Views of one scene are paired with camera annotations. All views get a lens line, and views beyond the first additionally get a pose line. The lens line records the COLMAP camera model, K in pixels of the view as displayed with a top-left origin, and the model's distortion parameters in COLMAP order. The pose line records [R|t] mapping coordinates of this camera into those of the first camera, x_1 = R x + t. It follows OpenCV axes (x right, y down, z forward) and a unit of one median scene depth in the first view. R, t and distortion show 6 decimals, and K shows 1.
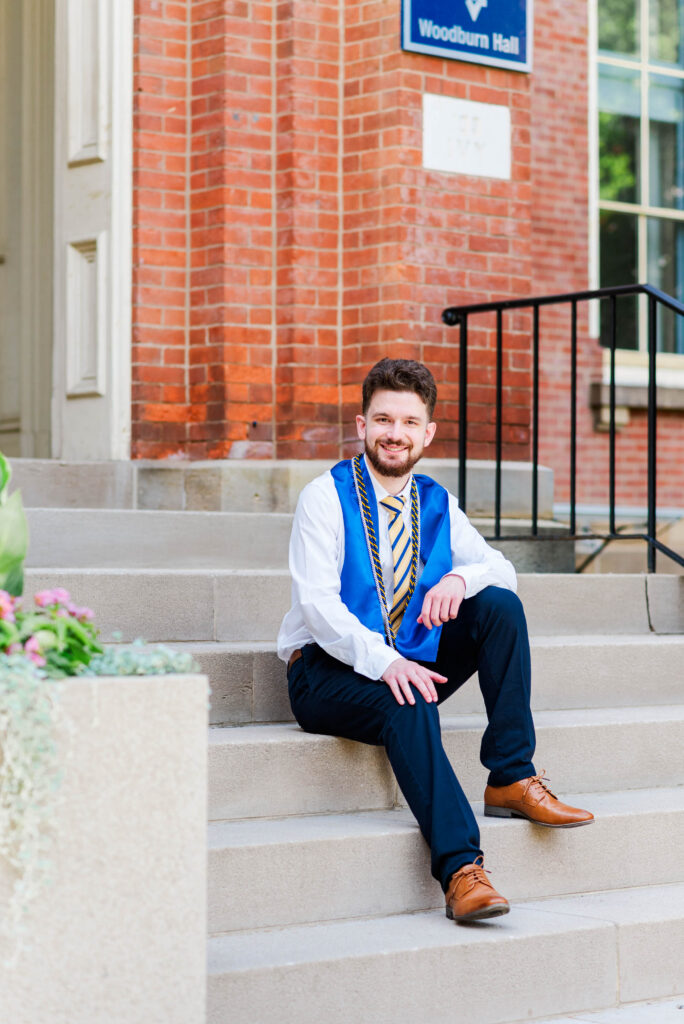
lens RADIAL K [[2738.9, 0, 342.0], [0, 2738.9, 512.0], [0, 0, 1]] dist [0.012120, -0.499173]
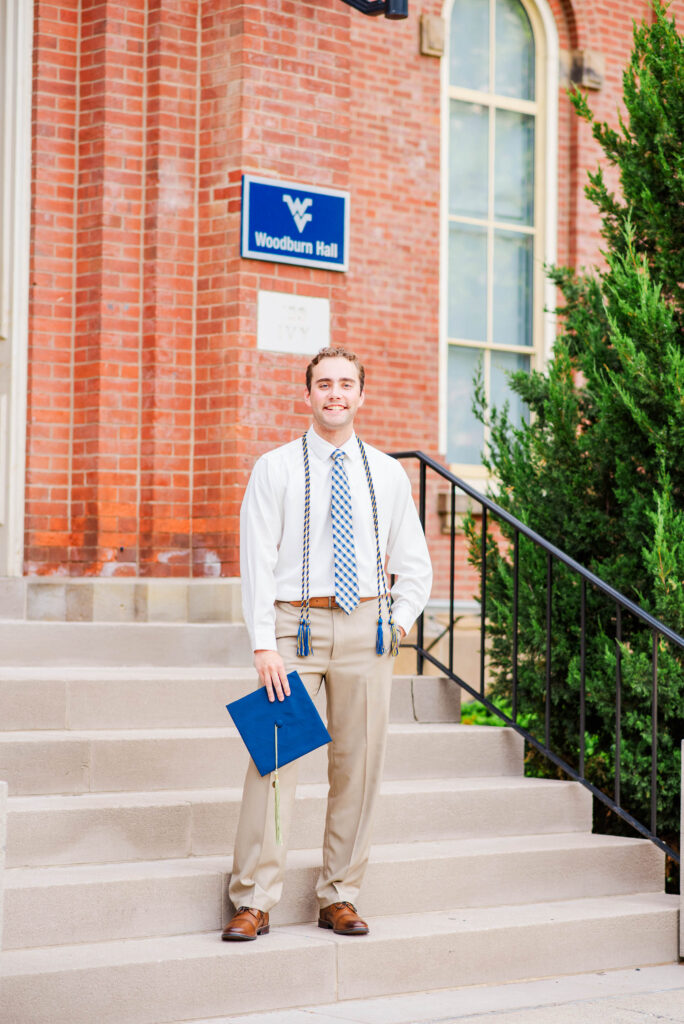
lens RADIAL K [[2613.7, 0, 342.0], [0, 2613.7, 512.0], [0, 0, 1]] dist [0.049559, 0.508971]
pose [[0.999734, 0.013482, 0.018738, 0.046714], [-0.013106, 0.999713, -0.020029, -0.026182], [-0.019003, 0.019778, 0.999624, -0.208388]]
